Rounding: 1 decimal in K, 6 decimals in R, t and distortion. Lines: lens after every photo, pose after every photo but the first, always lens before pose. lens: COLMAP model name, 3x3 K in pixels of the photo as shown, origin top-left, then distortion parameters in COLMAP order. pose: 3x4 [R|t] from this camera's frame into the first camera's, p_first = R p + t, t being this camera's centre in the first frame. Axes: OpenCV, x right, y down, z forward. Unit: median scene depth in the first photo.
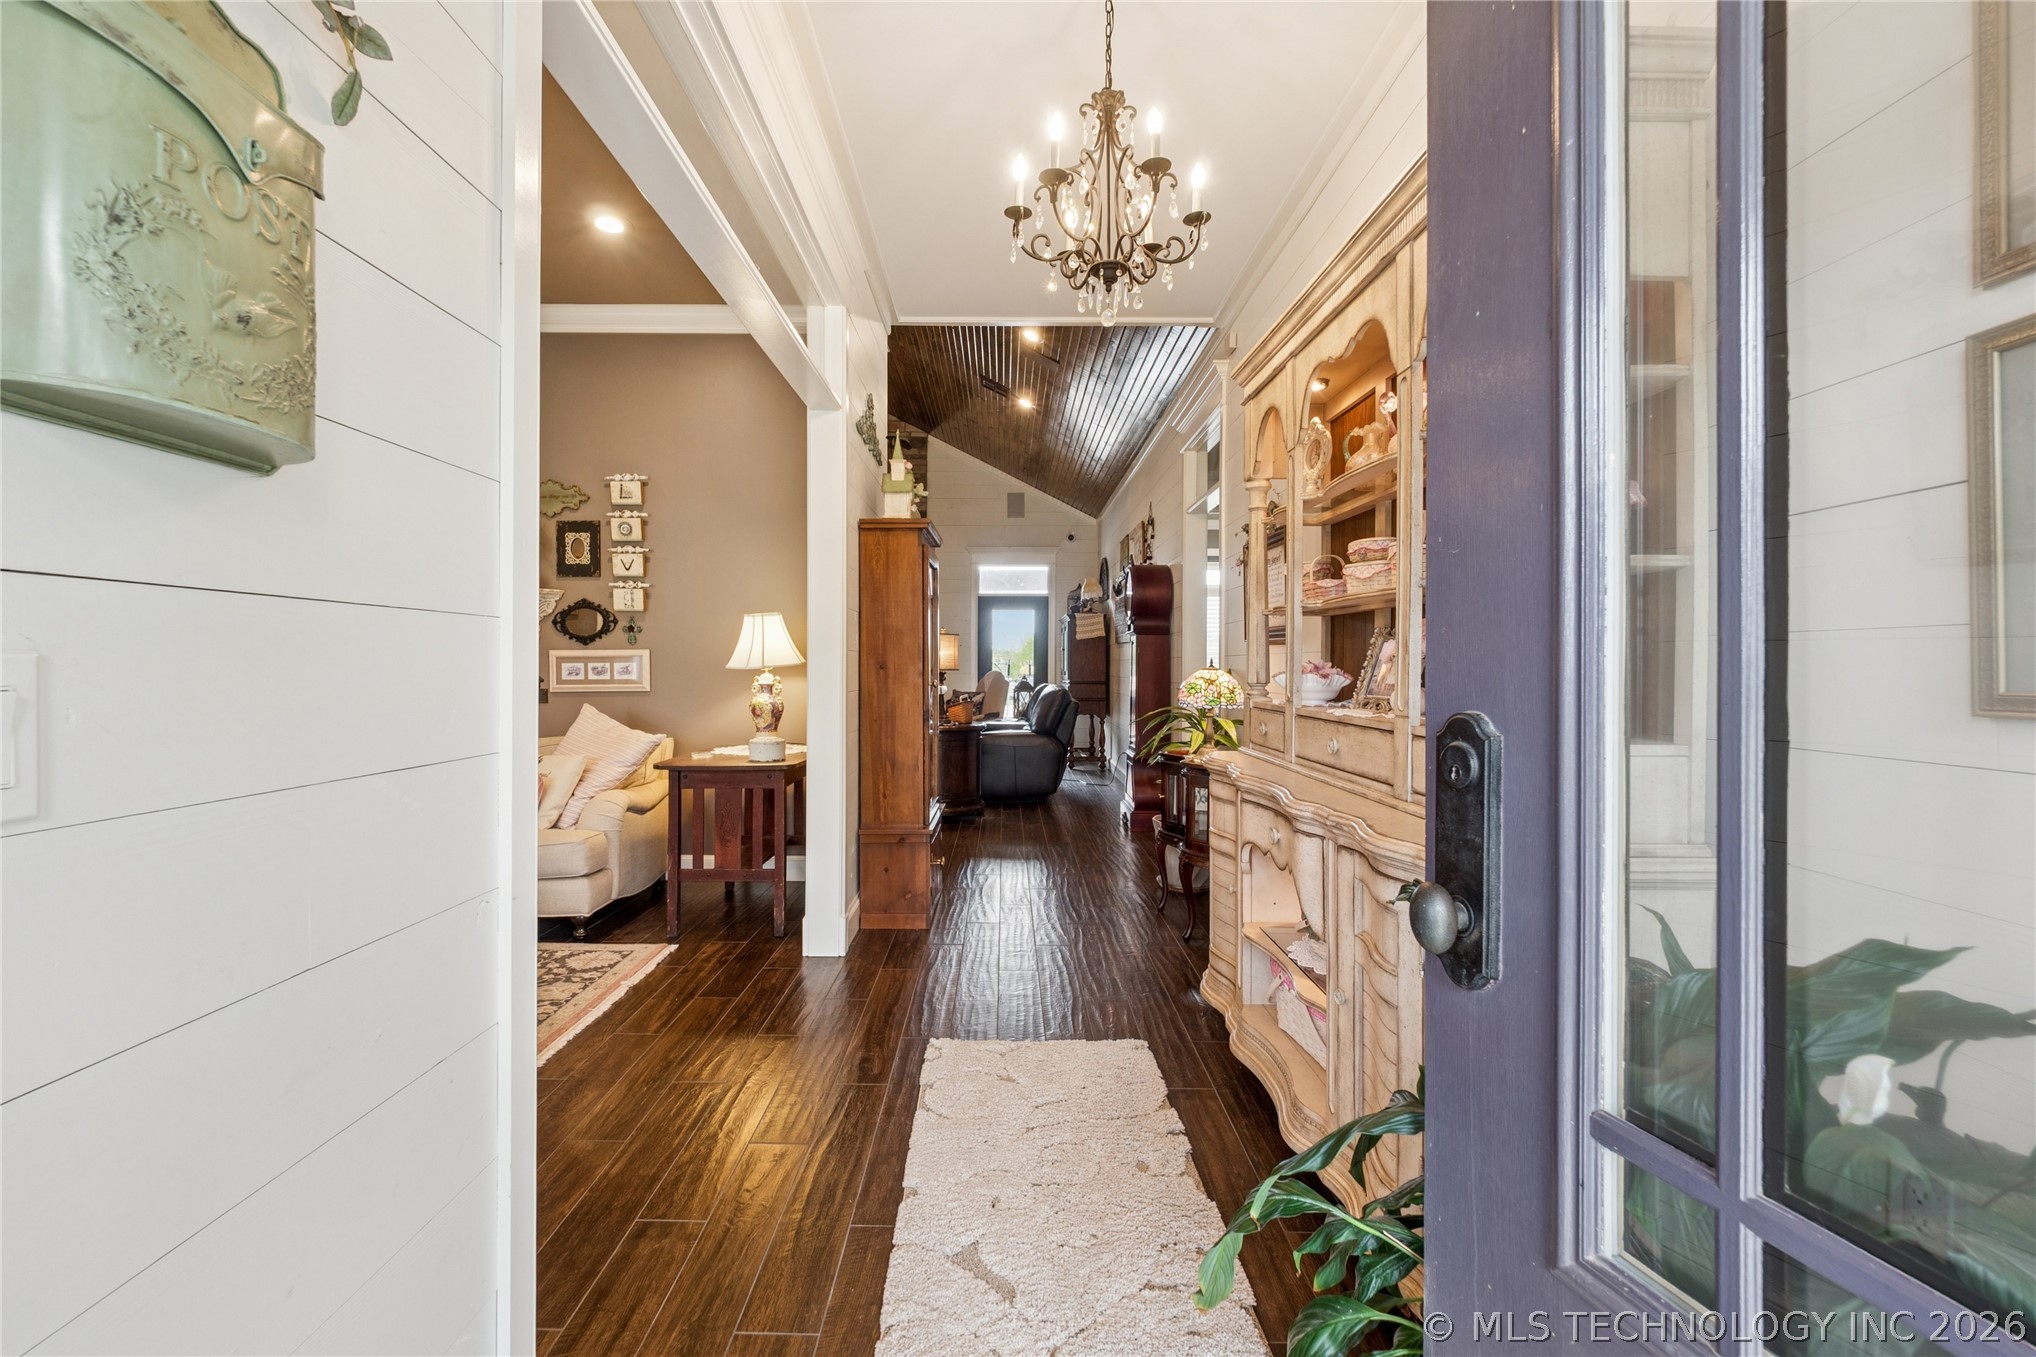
lens RADIAL K [[869.6, 0, 1023.0], [0, 869.6, 674.7], [0, 0, 1]] dist [-0.000899, 0.002055]
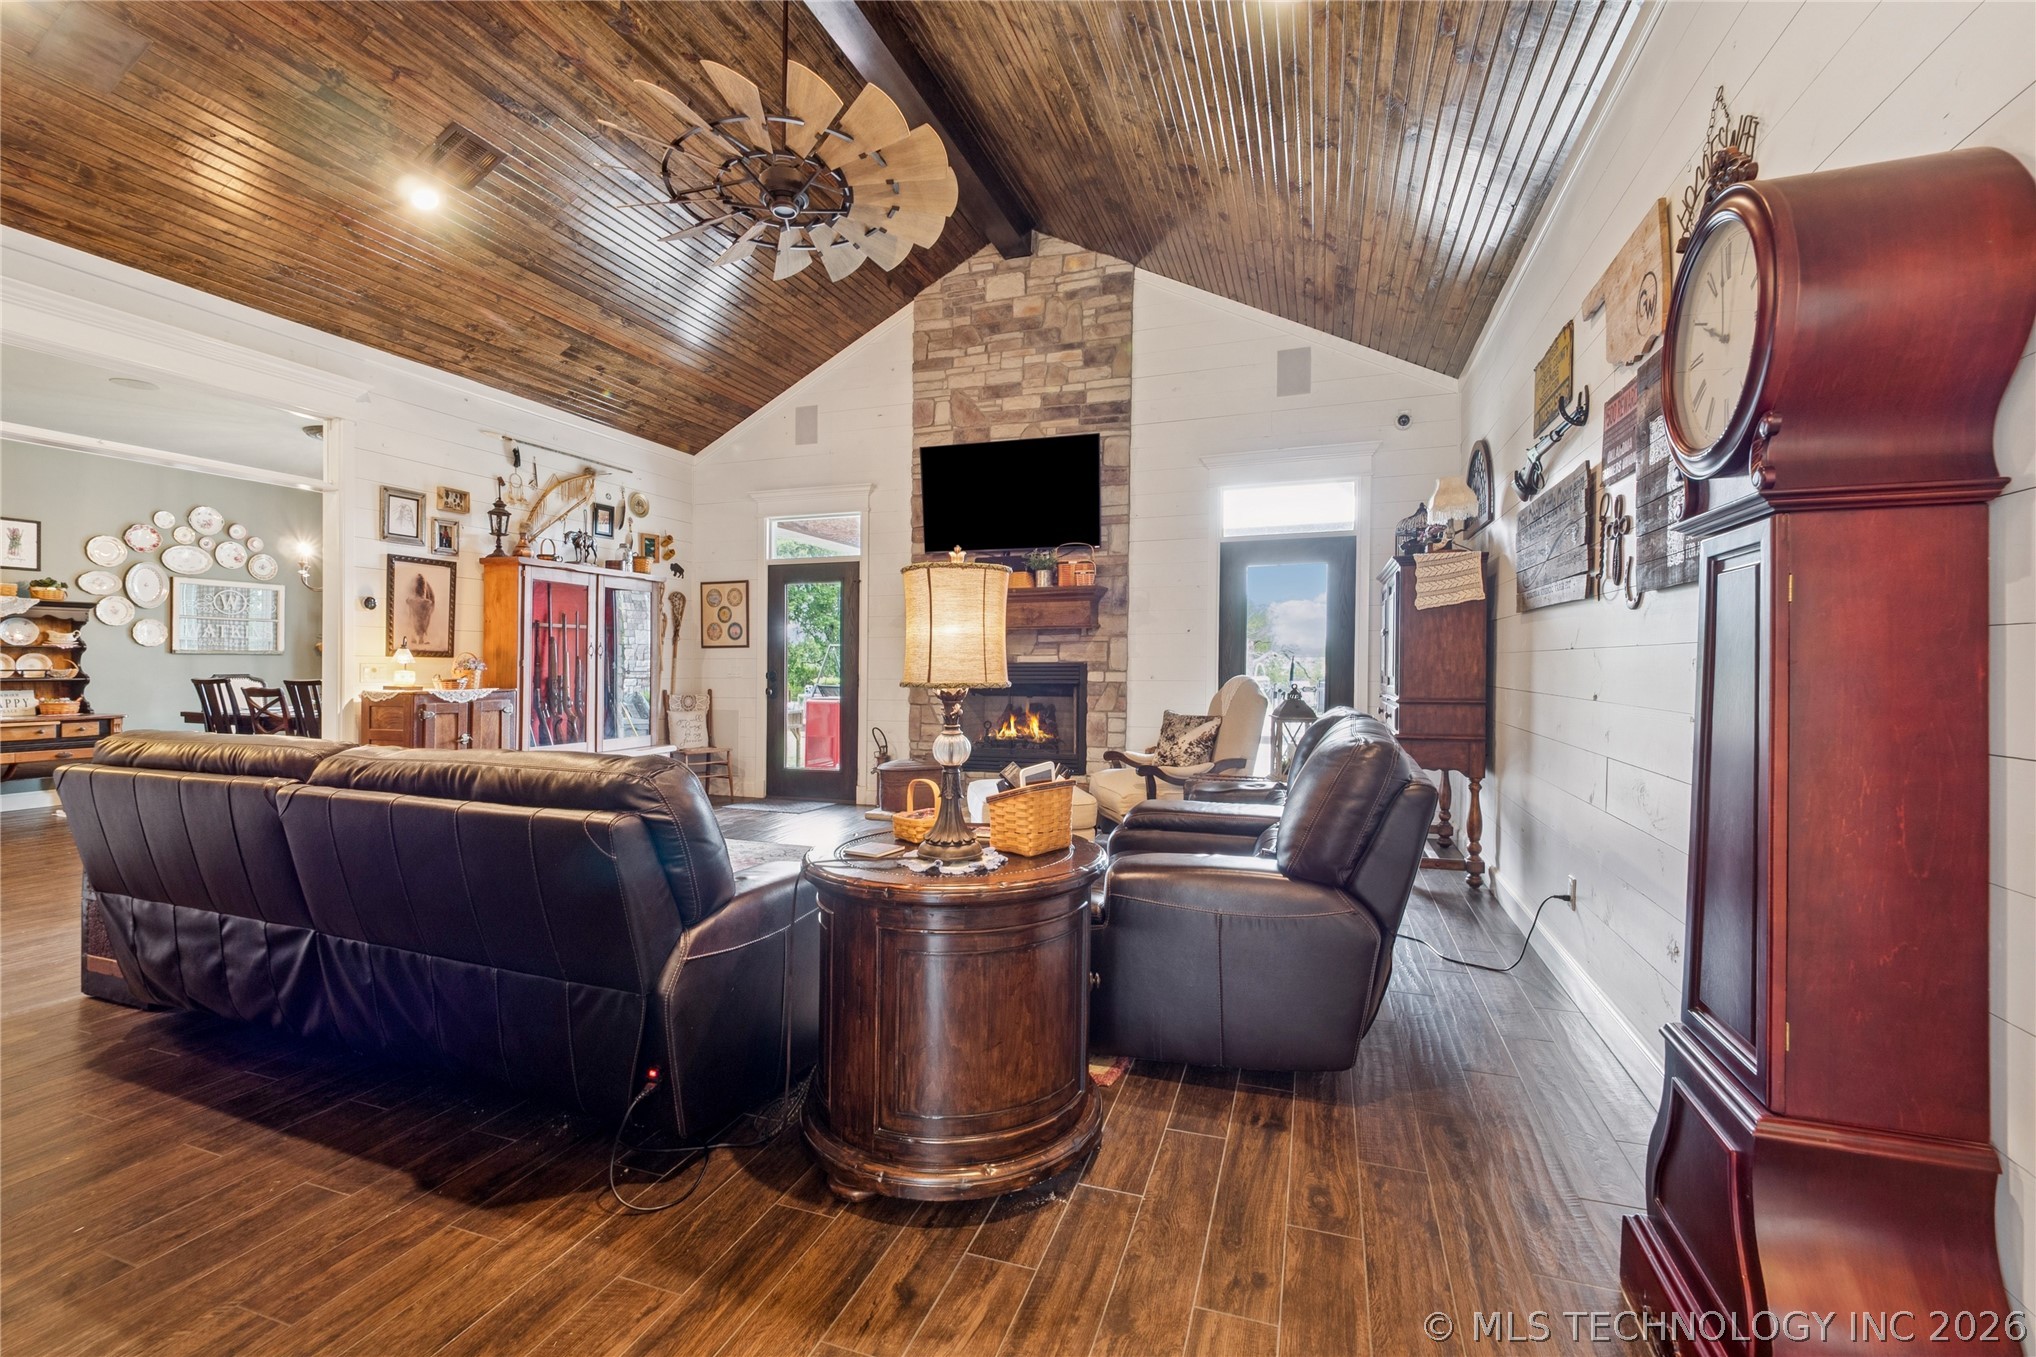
lens RADIAL K [[869.6, 0, 1015.6], [0, 869.6, 679.2], [0, 0, 1]] dist [-0.000899, 0.002055]
pose [[0.936928, 0.006133, -0.349468, 0.022819], [-0.005991, 0.999981, 0.001489, -0.002536], [0.349470, 0.000699, 0.936947, 0.477577]]
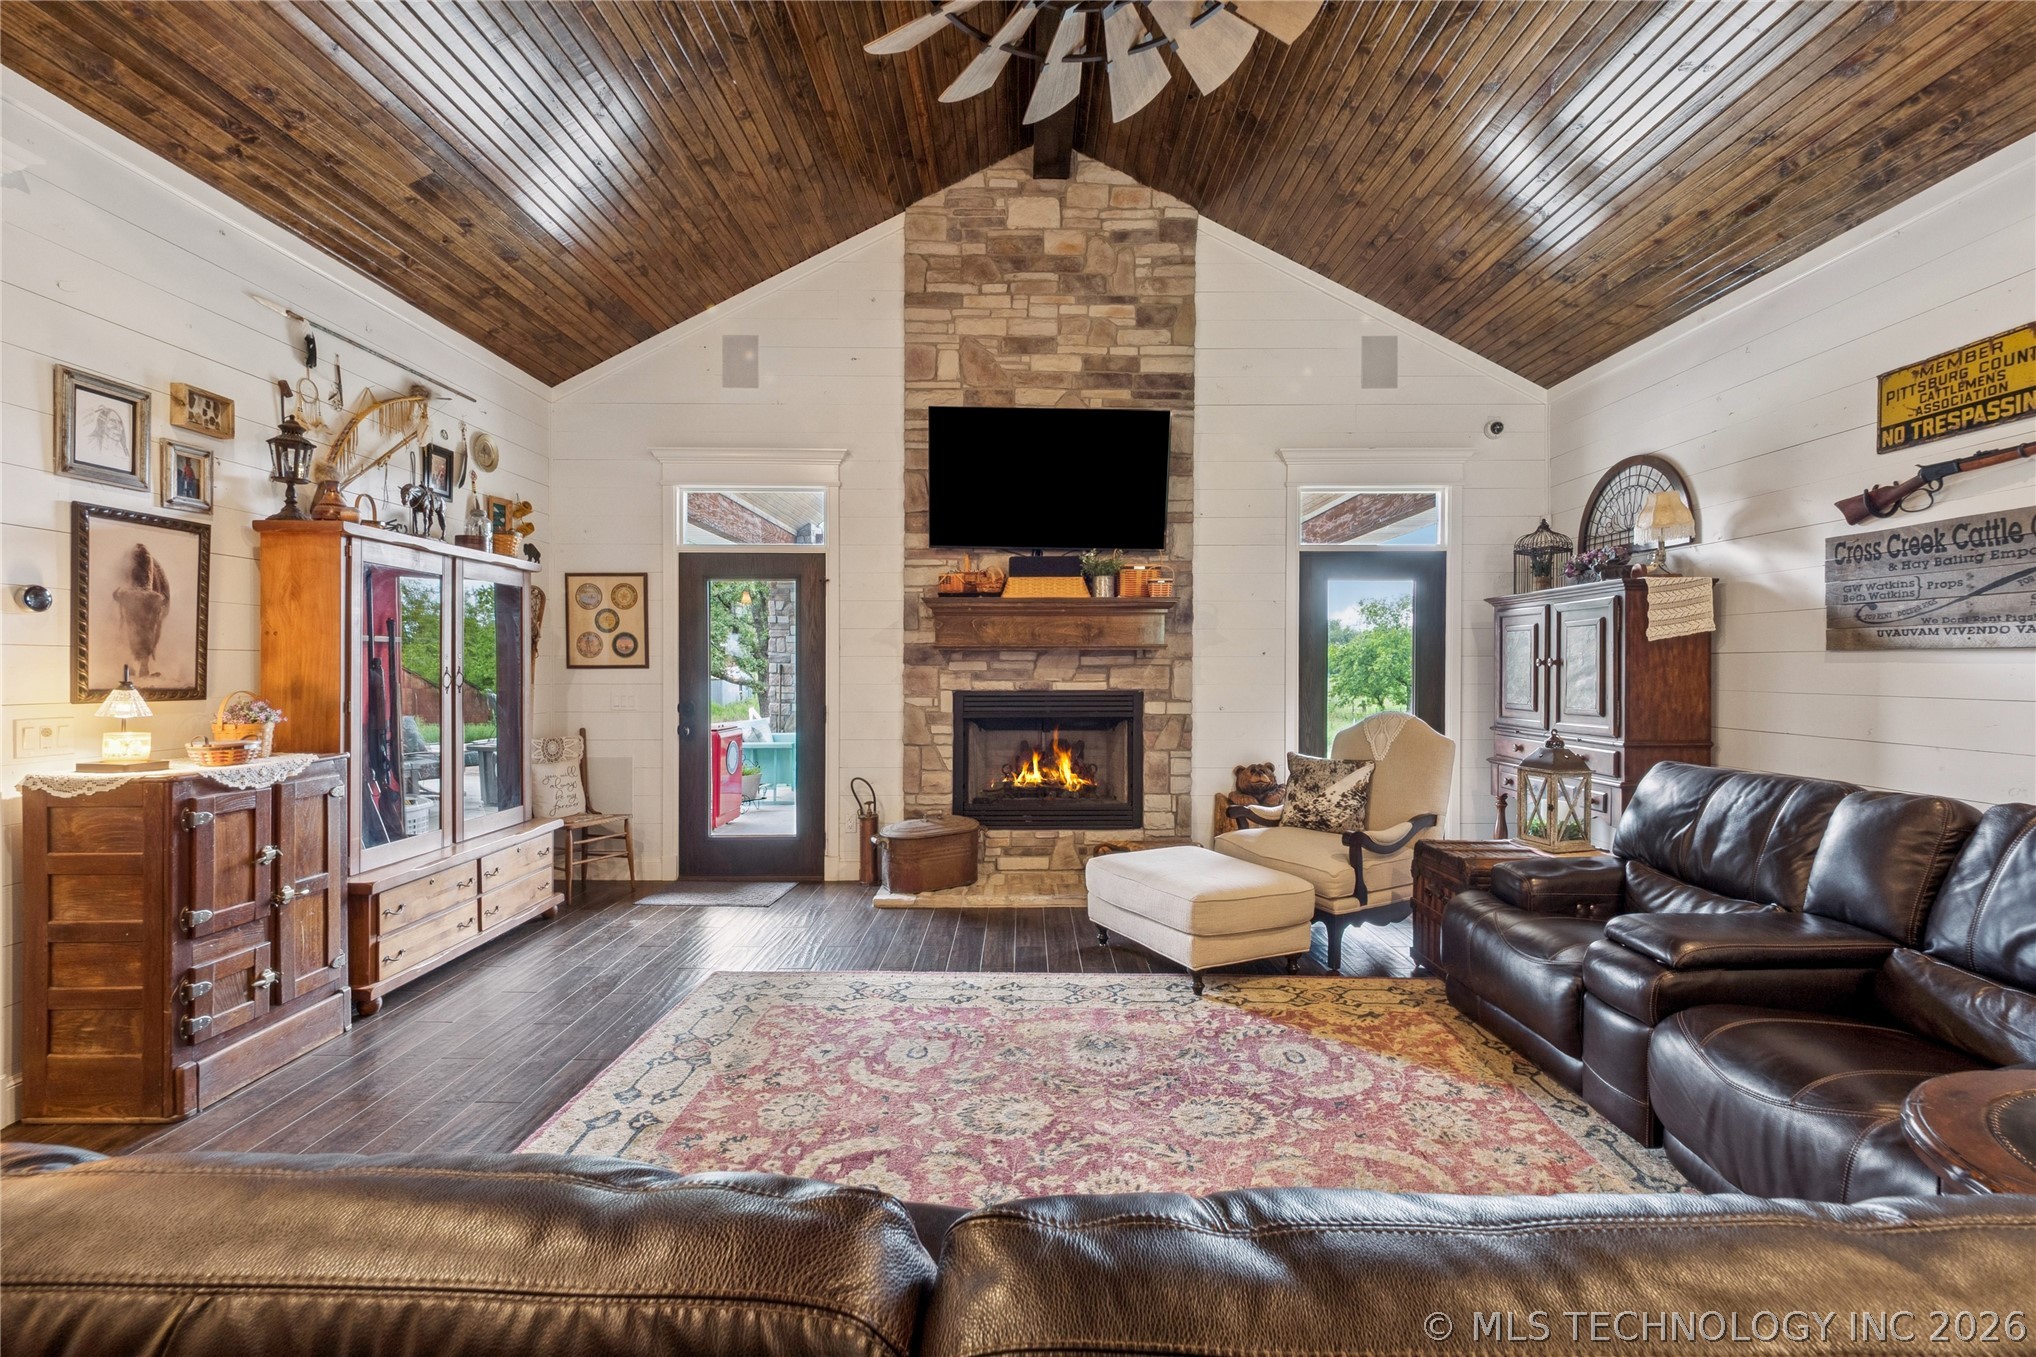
lens RADIAL K [[869.6, 0, 1019.3], [0, 869.6, 684.7], [0, 0, 1]] dist [-0.000899, 0.002055]
pose [[0.999930, 0.001798, -0.011716, -0.224776], [-0.001718, 0.999975, 0.006875, -0.021513], [0.011729, -0.006854, 0.999908, 0.573575]]
